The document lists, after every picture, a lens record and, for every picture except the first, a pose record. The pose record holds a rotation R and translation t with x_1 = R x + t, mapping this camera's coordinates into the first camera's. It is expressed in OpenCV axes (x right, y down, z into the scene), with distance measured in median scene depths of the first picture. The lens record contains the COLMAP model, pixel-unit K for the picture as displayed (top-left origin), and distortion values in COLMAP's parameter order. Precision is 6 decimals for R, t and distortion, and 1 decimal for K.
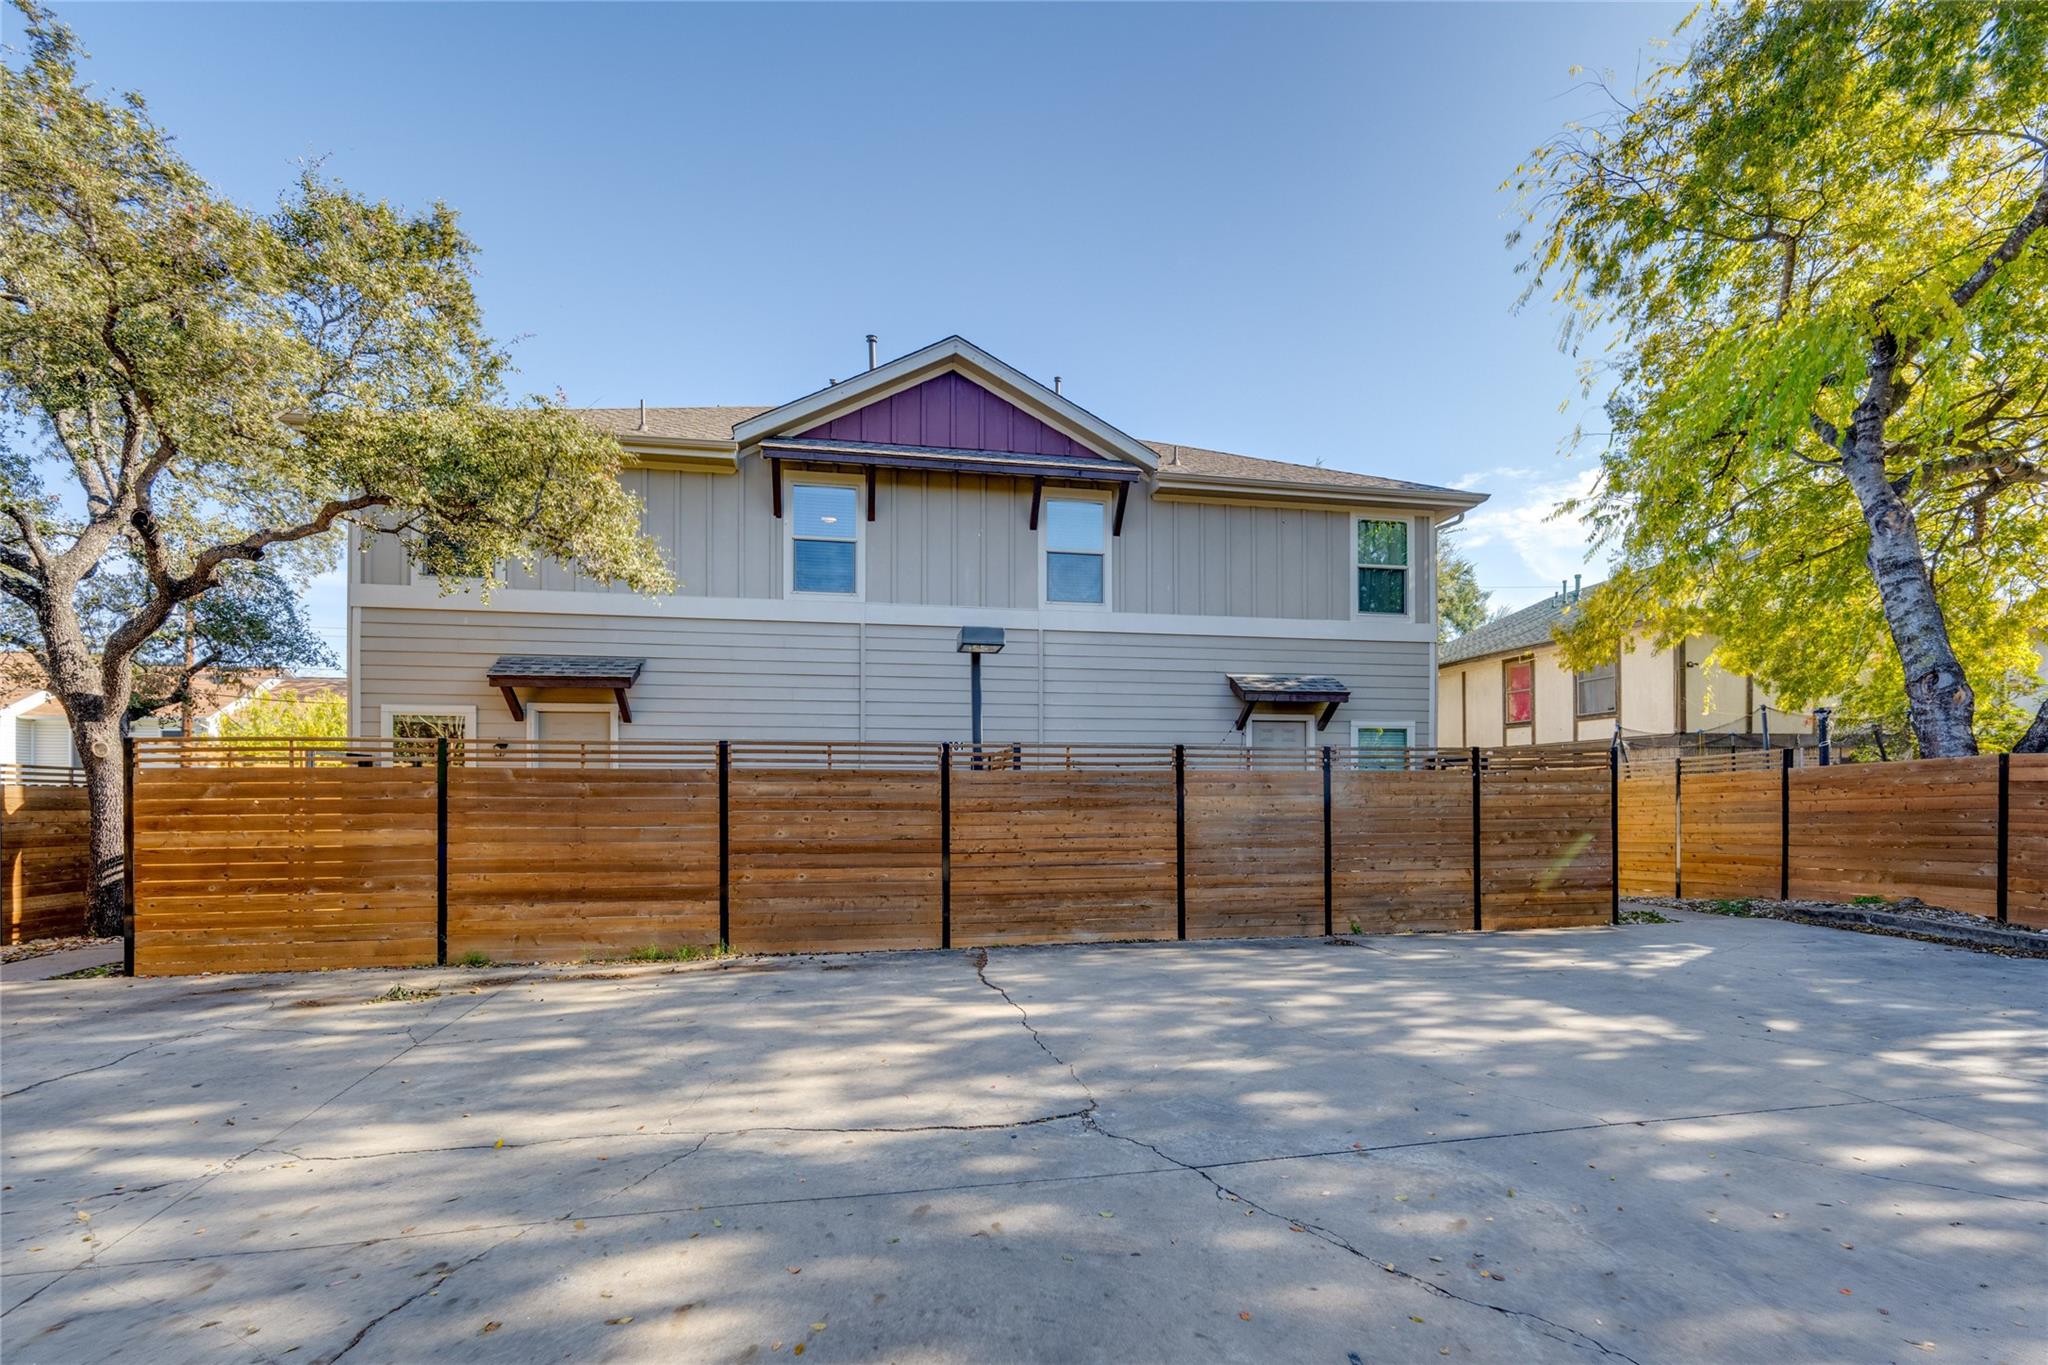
lens RADIAL K [[959.7, 0, 1064.3], [0, 959.7, 793.7], [0, 0, 1]] dist [-0.001967, -0.001392]
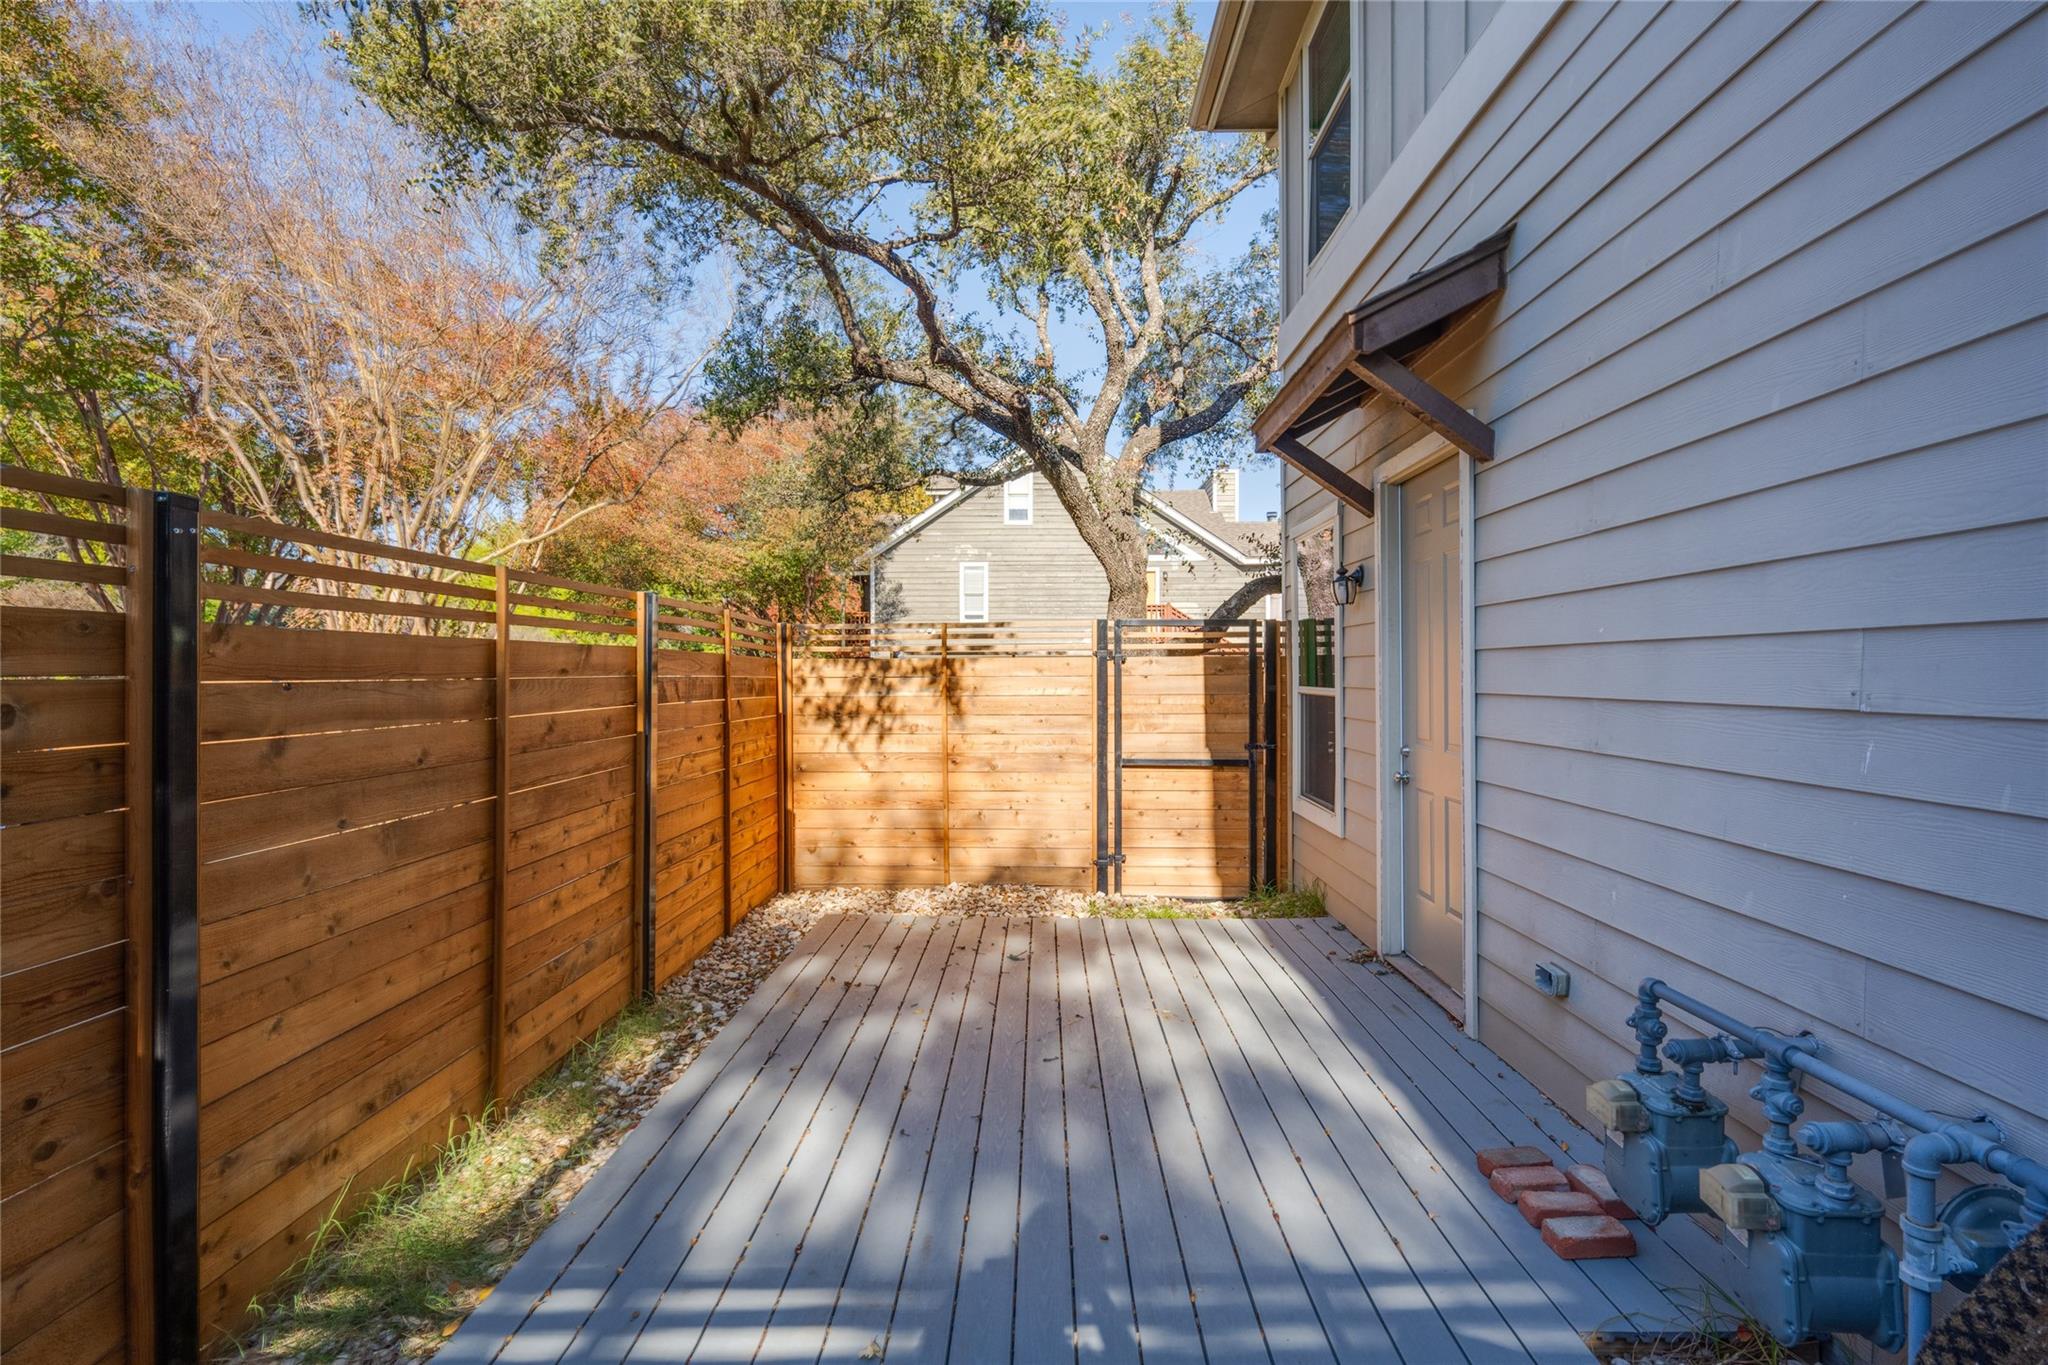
lens RADIAL K [[937.8, 0, 1014.3], [0, 937.8, 676.6], [0, 0, 1]] dist [-0.000807, -0.000193]
pose [[-0.251300, 0.007071, -0.967883, -0.160962], [0.009550, 0.999943, 0.004825, -0.011904], [0.967862, -0.008031, -0.251353, 1.110772]]
